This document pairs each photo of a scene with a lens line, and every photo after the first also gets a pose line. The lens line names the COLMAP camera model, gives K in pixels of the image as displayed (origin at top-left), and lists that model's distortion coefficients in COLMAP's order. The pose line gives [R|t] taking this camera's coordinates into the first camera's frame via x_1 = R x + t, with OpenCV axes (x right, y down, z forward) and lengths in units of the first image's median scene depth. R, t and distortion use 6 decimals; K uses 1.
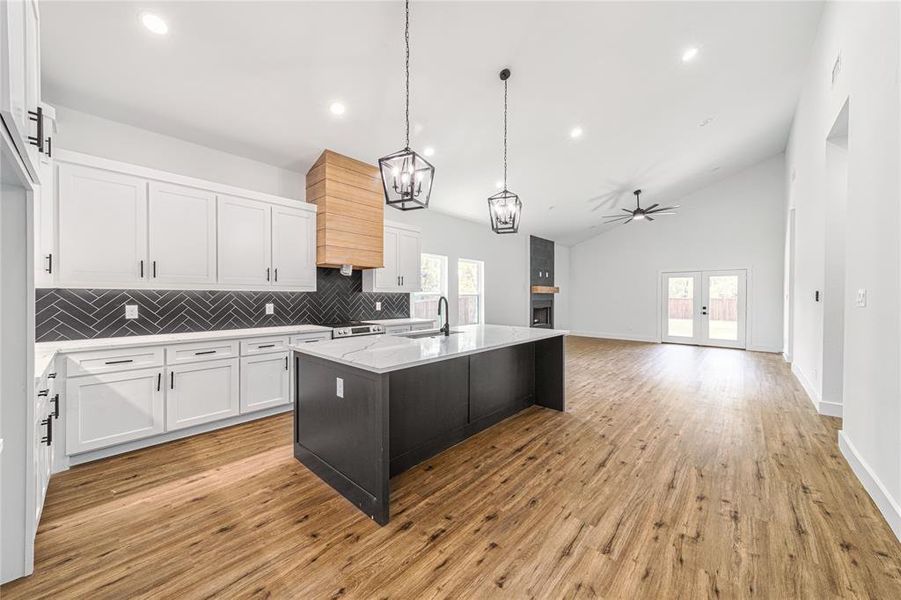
lens RADIAL K [[326.7, 0, 453.7], [0, 326.7, 291.0], [0, 0, 1]] dist [0.010479, -0.000254]
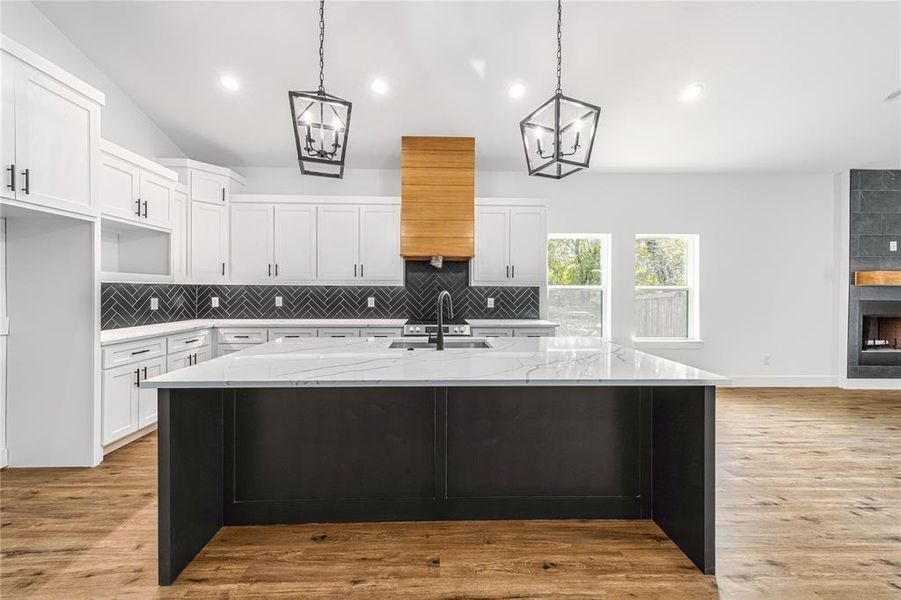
lens RADIAL K [[321.5, 0, 442.6], [0, 321.5, 291.9], [0, 0, 1]] dist [0.010155, -0.000409]
pose [[0.683609, 0.005803, -0.729825, 0.500948], [0.007984, 0.999849, 0.015428, 0.008769], [0.729805, -0.016374, 0.683460, 0.607311]]
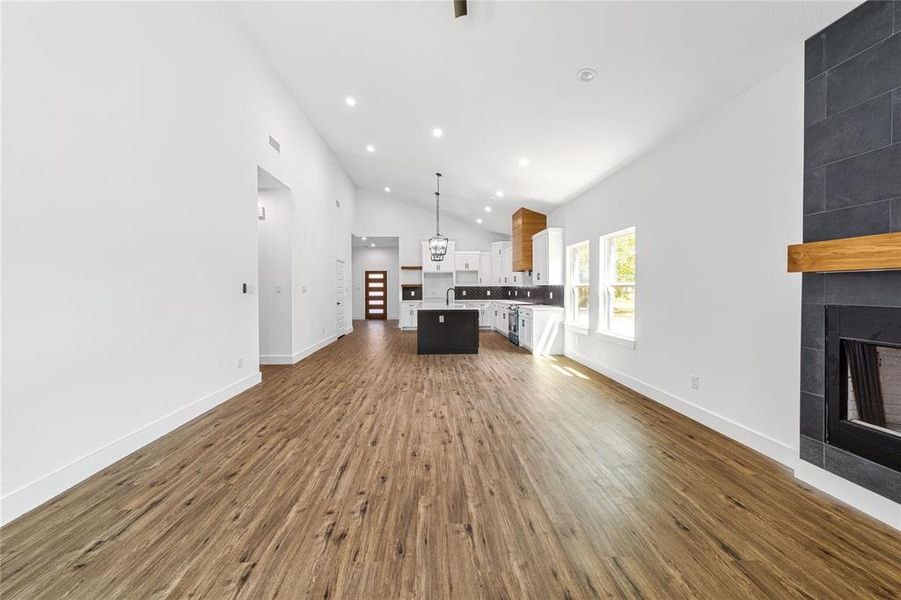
lens RADIAL K [[326.7, 0, 433.9], [0, 326.7, 292.2], [0, 0, 1]] dist [0.010479, -0.000254]
pose [[-0.738937, 0.007955, -0.673728, 1.779870], [0.010899, 0.999941, -0.000147, 0.048513], [0.673687, -0.007452, -0.738979, 2.909853]]
